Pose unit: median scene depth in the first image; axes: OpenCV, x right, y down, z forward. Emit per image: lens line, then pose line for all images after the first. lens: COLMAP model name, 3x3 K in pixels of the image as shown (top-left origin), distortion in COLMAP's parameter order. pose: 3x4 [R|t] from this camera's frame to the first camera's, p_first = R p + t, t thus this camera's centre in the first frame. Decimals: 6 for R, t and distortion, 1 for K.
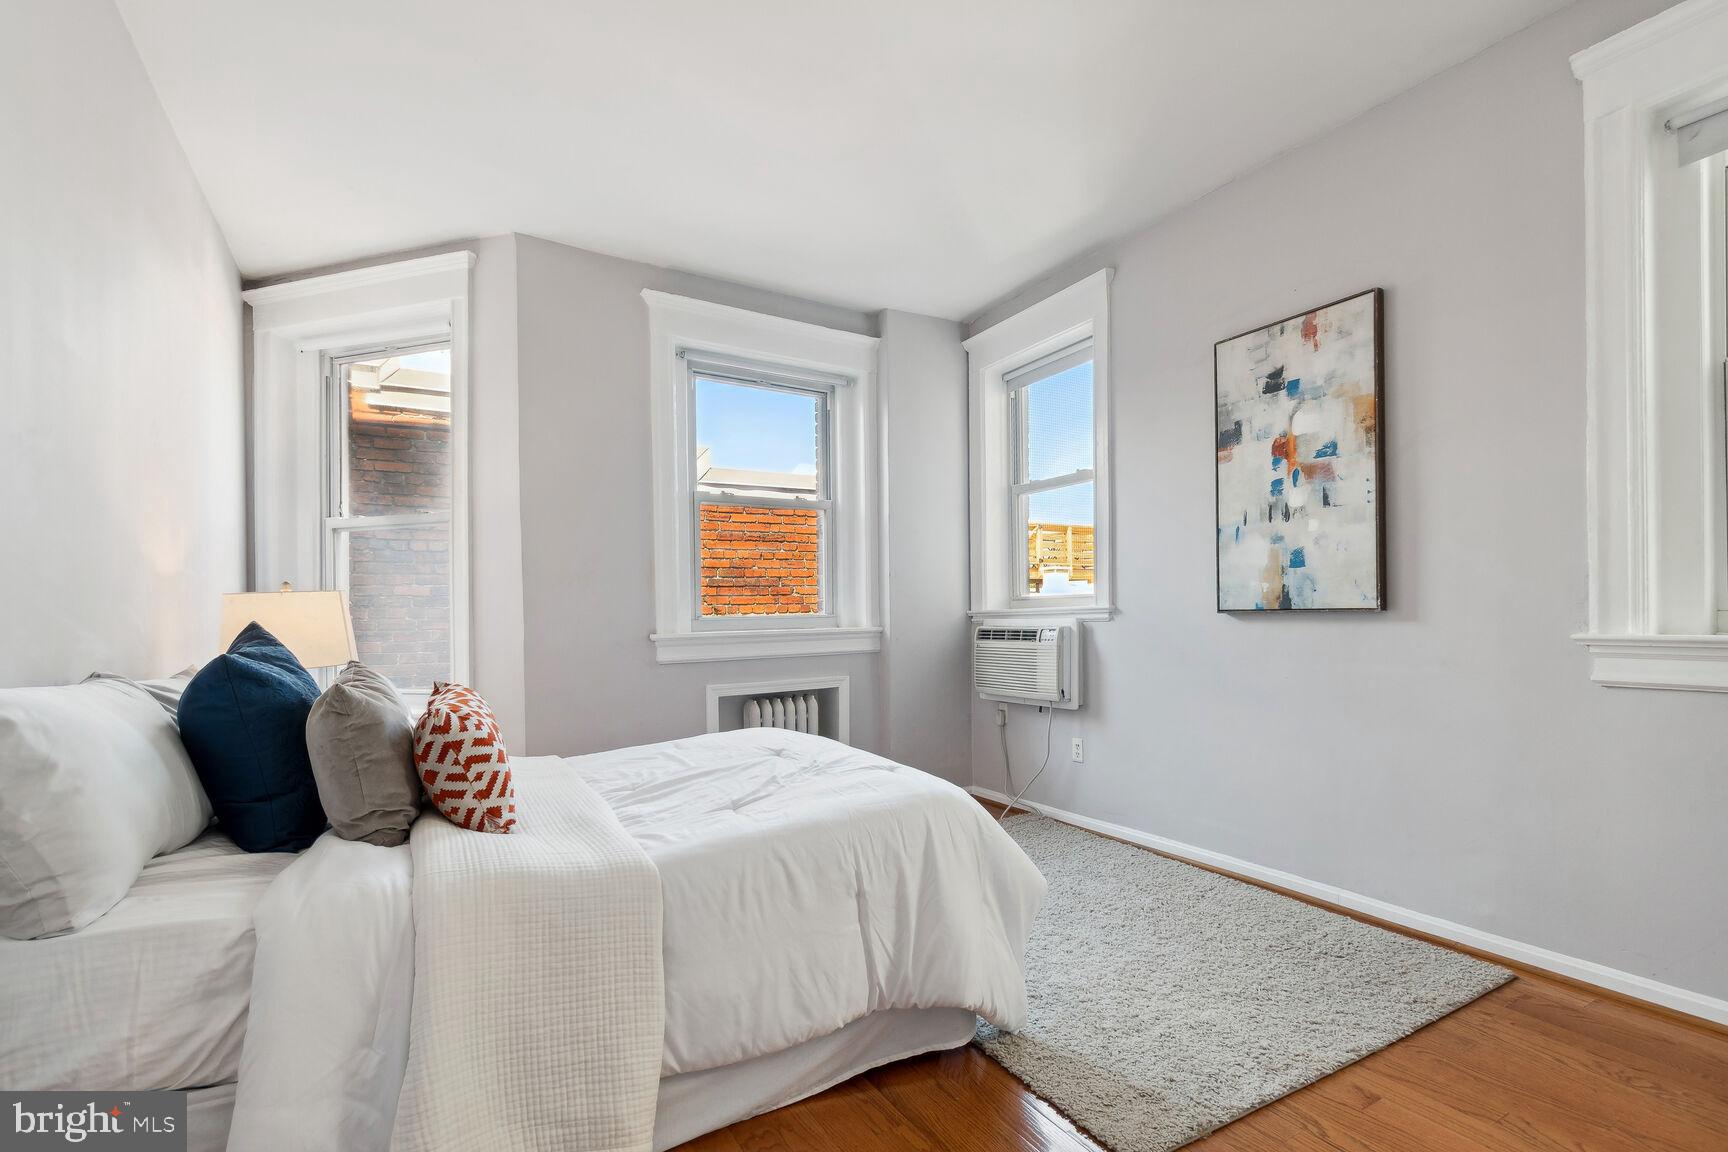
lens RADIAL K [[768.9, 0, 877.6], [0, 768.9, 603.3], [0, 0, 1]] dist [0.000092, -0.000138]
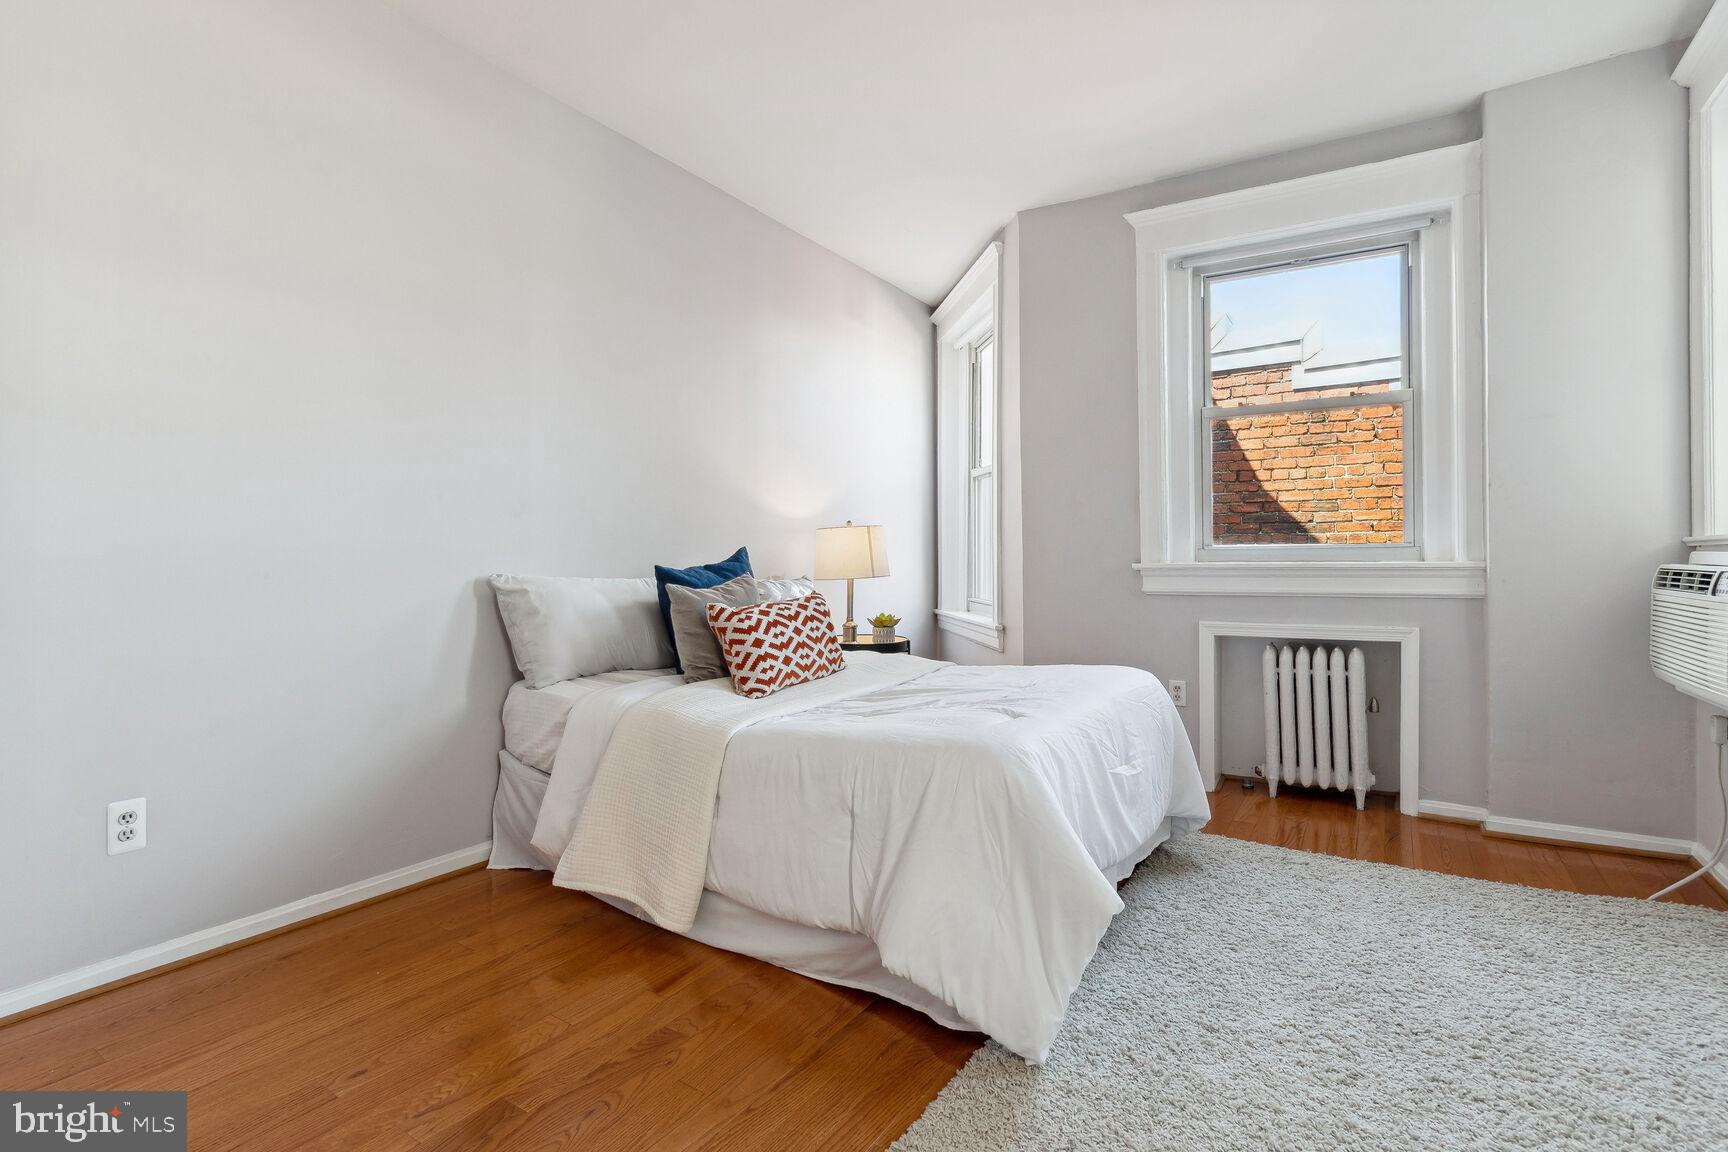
lens RADIAL K [[753.8, 0, 864.5], [0, 753.8, 539.7], [0, 0, 1]] dist [0.002012, 0.000044]
pose [[0.495118, -0.004312, -0.868815, 0.494113], [0.012022, 0.999926, 0.001889, 0.005554], [0.868743, -0.011380, 0.495133, 0.295771]]
